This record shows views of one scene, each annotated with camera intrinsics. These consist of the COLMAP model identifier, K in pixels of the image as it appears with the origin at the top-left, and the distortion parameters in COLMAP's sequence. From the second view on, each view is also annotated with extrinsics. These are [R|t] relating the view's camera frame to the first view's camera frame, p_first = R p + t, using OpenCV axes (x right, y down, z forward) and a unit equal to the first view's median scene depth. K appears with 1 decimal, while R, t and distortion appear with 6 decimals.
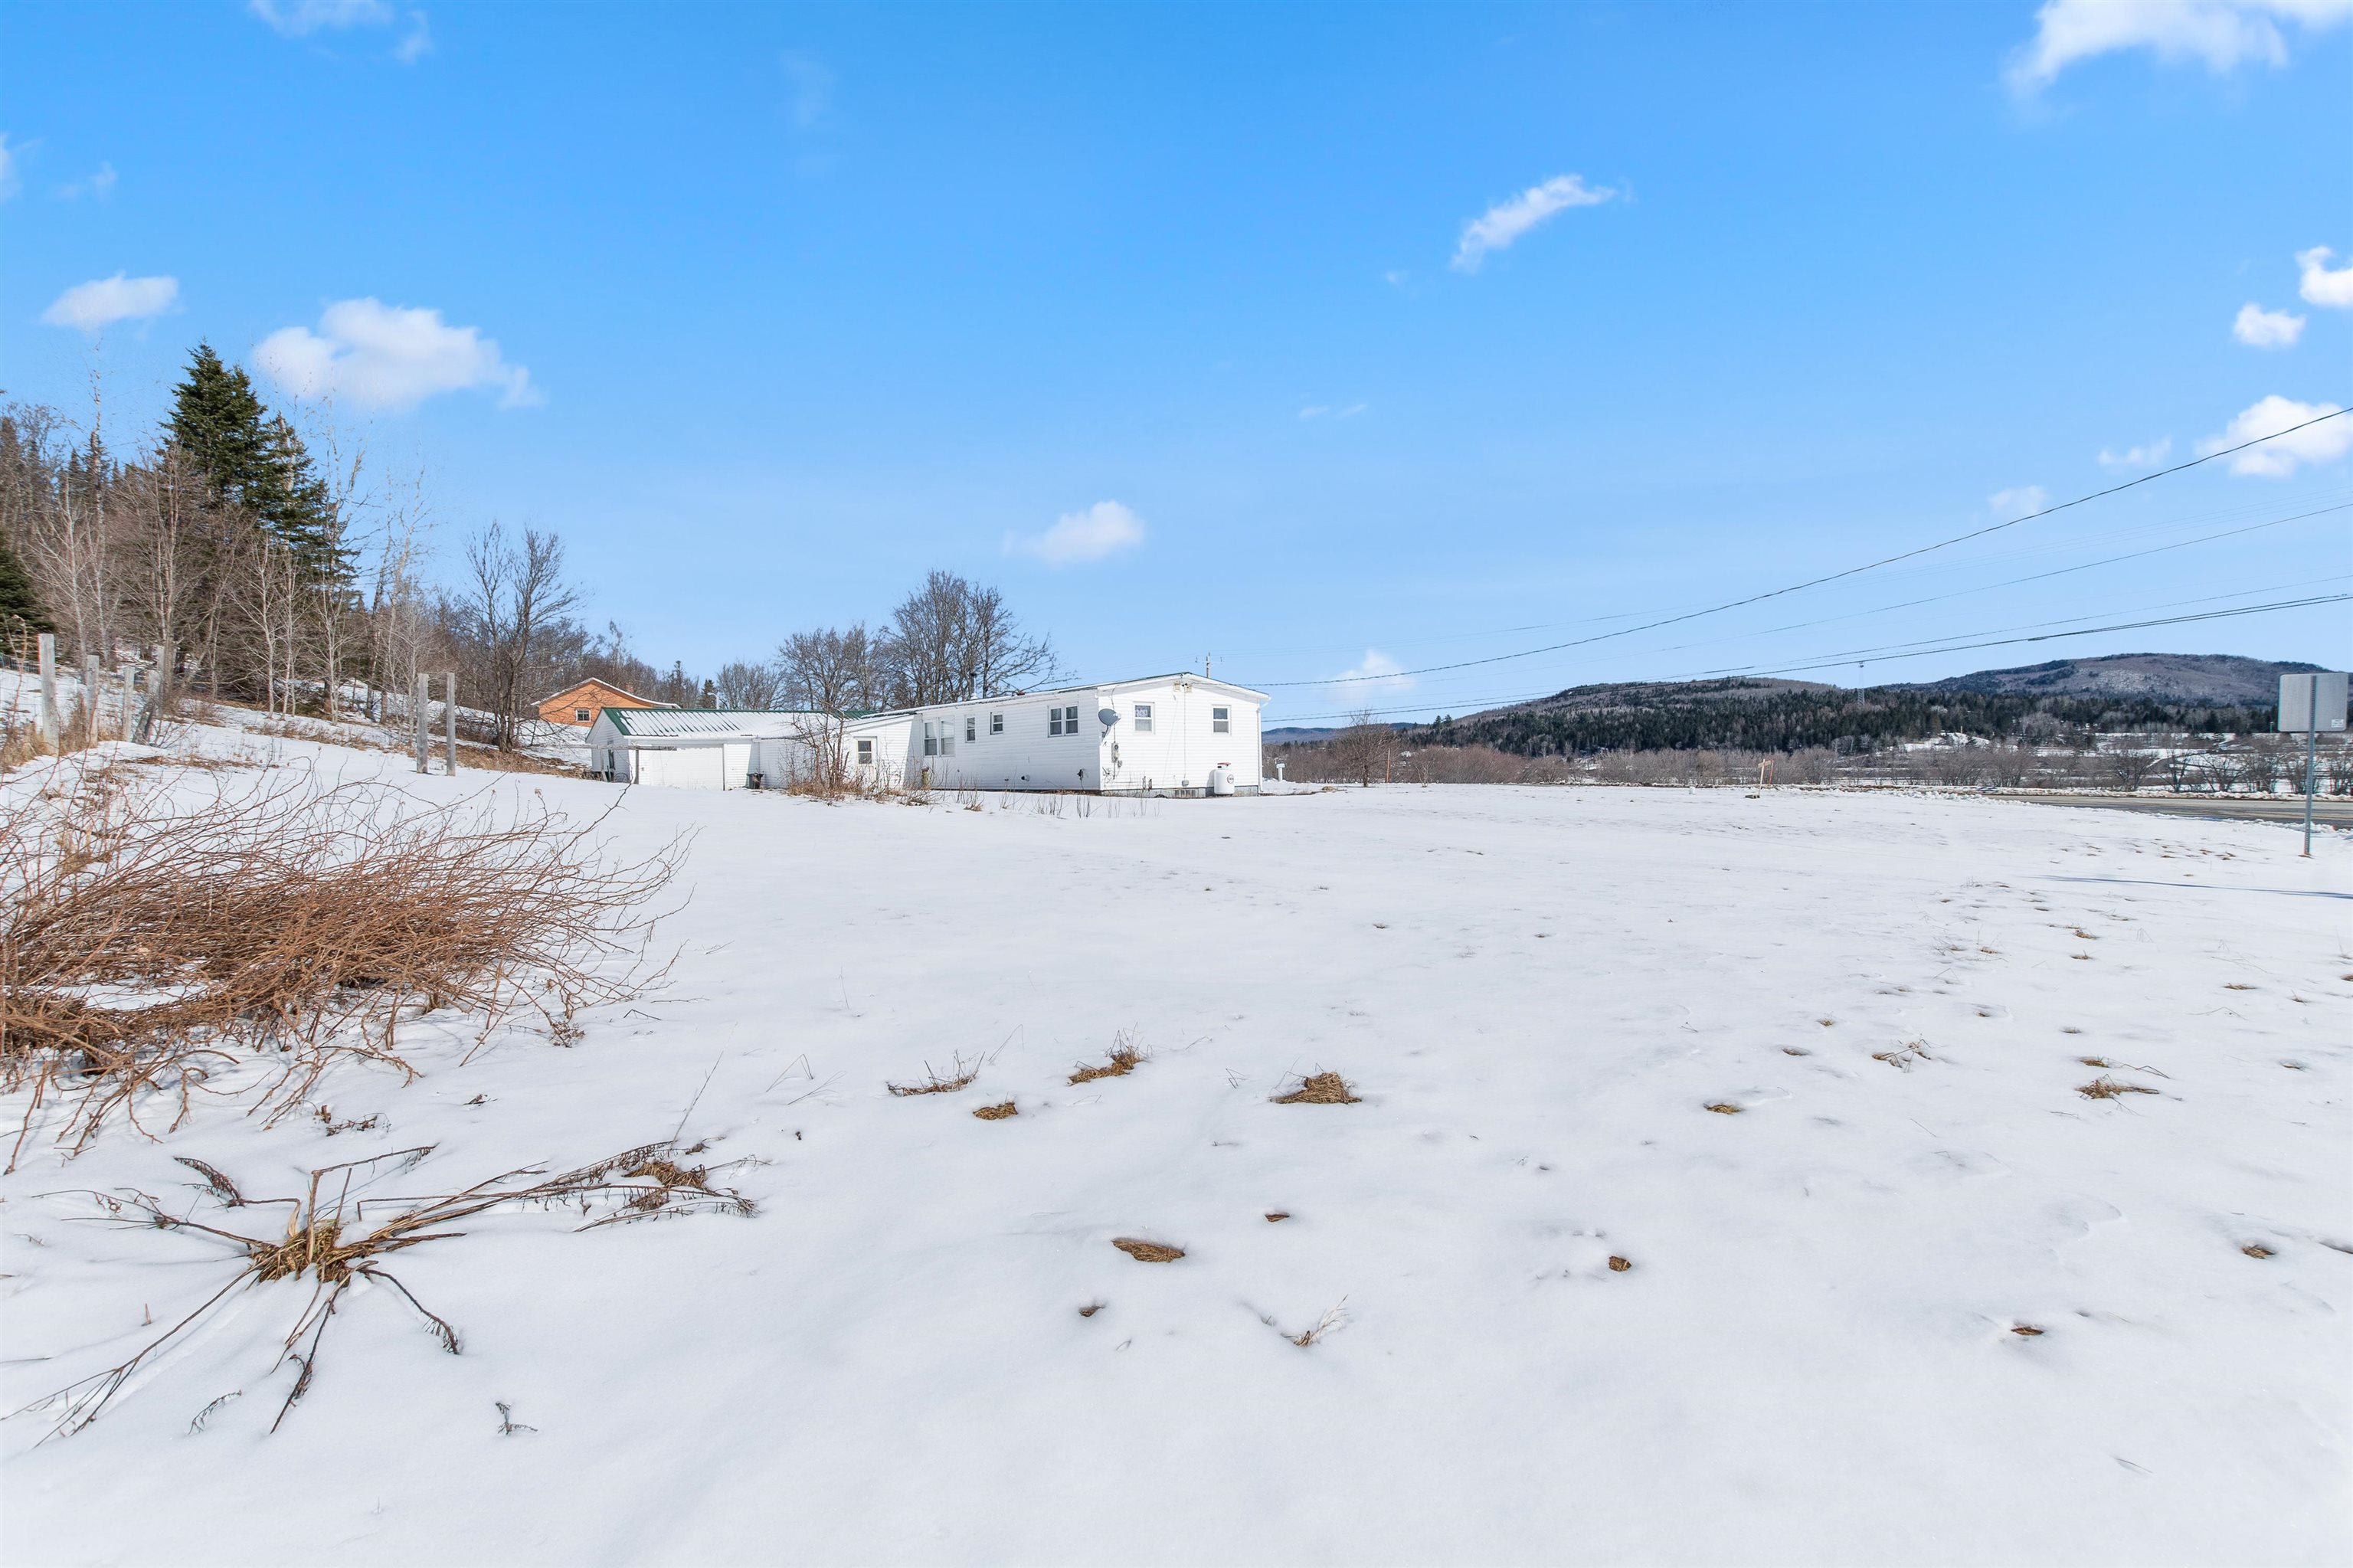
lens RADIAL K [[1049.5, 0, 1176.5], [0, 1049.5, 784.0], [0, 0, 1]] dist [0.005259, 0.000389]
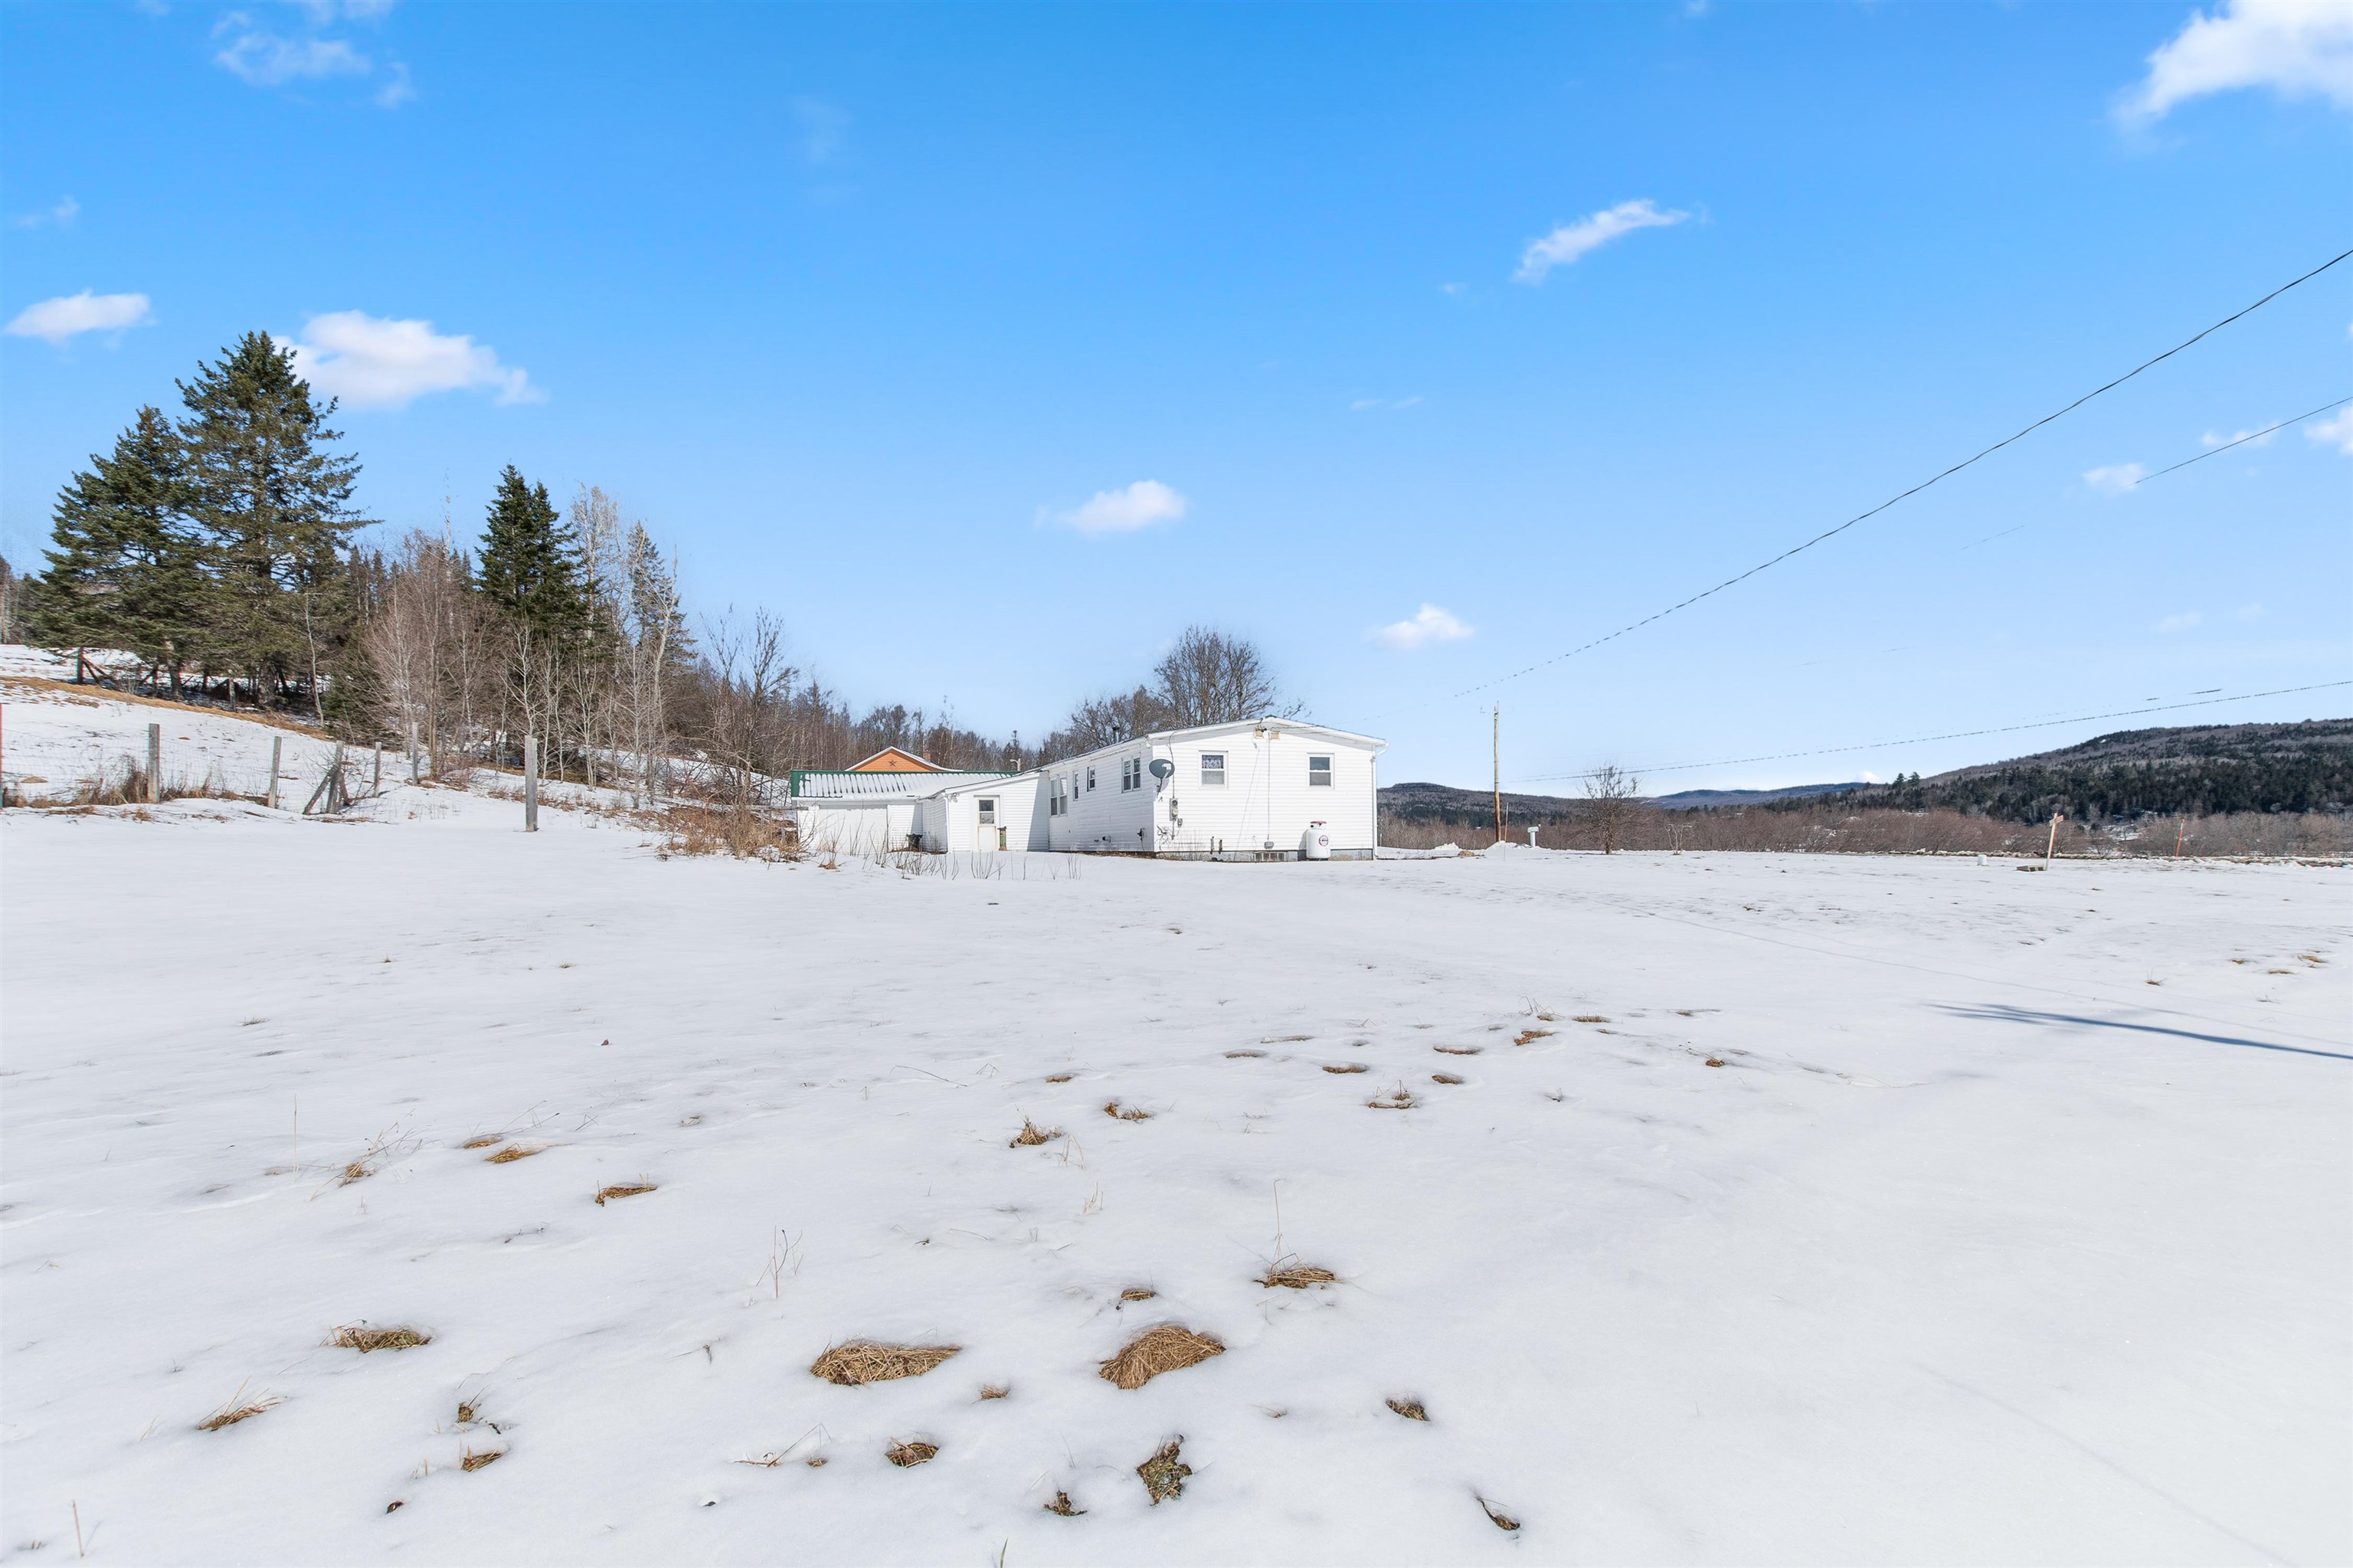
lens RADIAL K [[1098.4, 0, 1166.0], [0, 1098.4, 856.2], [0, 0, 1]] dist [0.005131, 0.000044]
pose [[0.942305, 0.009463, -0.334623, 0.211807], [-0.008187, 0.999953, 0.005223, 0.003979], [0.334657, -0.002182, 0.942338, 0.118987]]
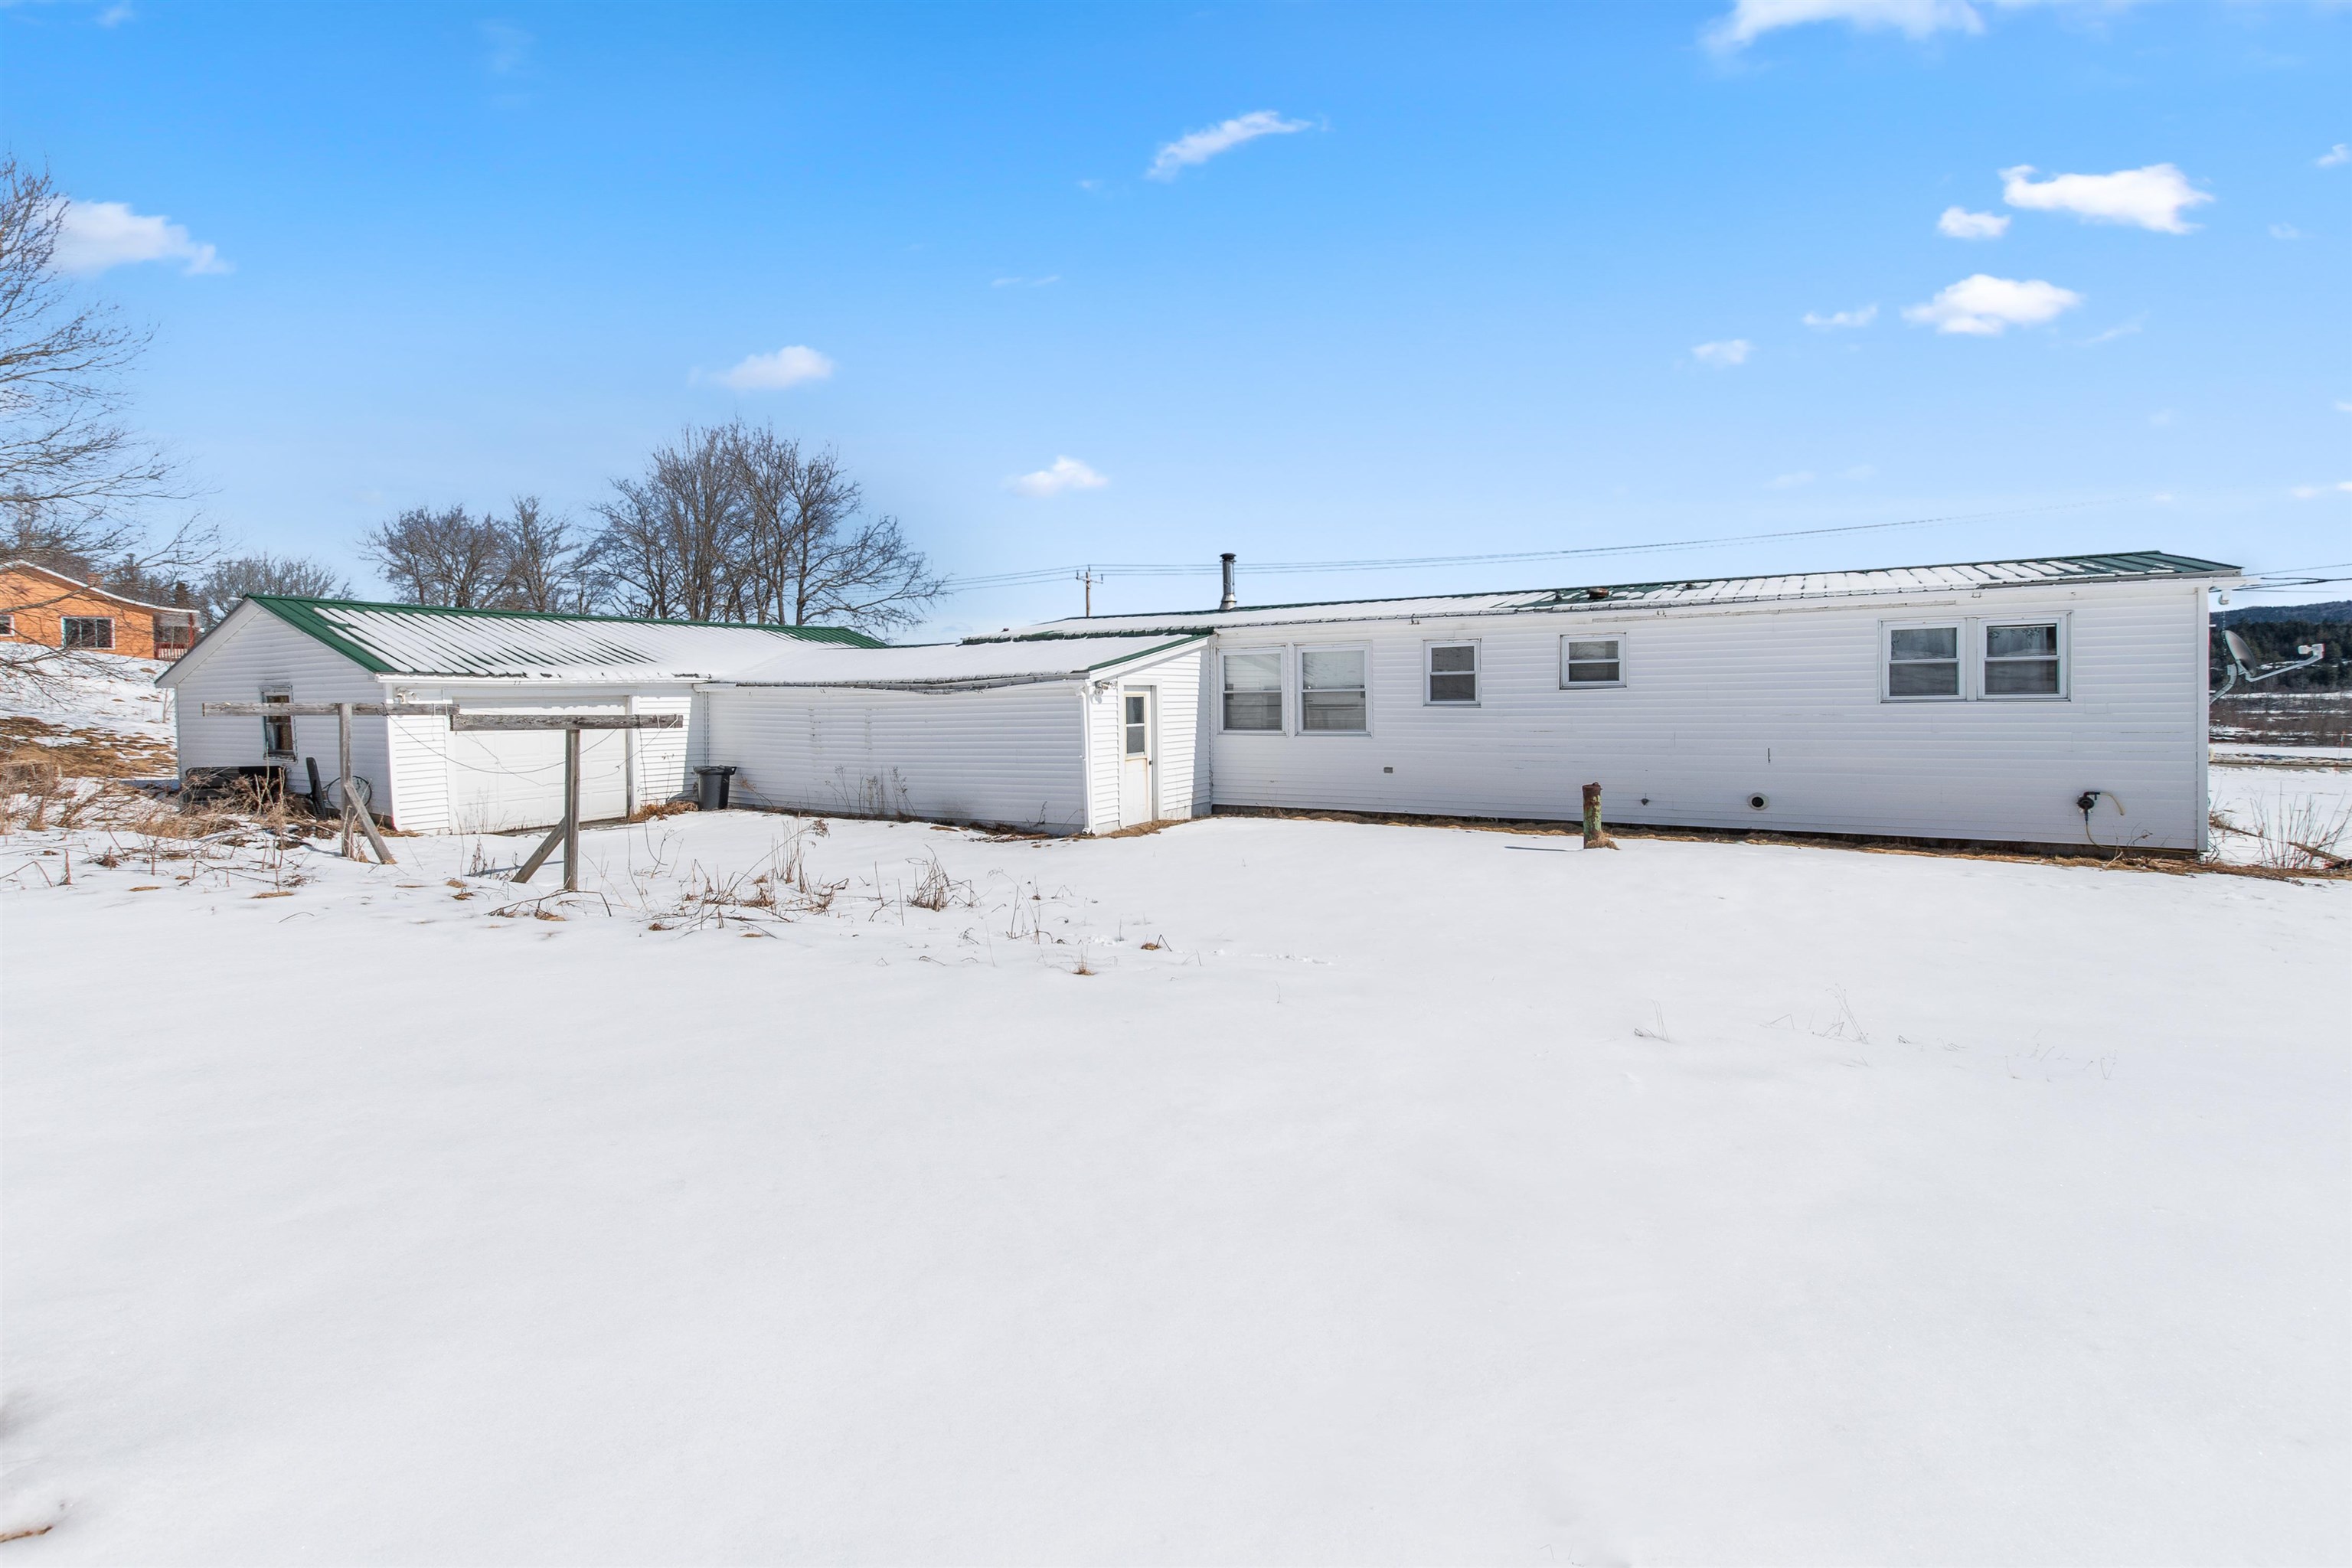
lens RADIAL K [[1049.0, 0, 1176.0], [0, 1049.0, 784.0], [0, 0, 1]] dist [0.005259, 0.000389]
pose [[0.942049, -0.023854, 0.334627, -0.452969], [0.003139, 0.998052, 0.062309, -0.037160], [-0.335461, -0.057648, 0.940289, 0.675725]]
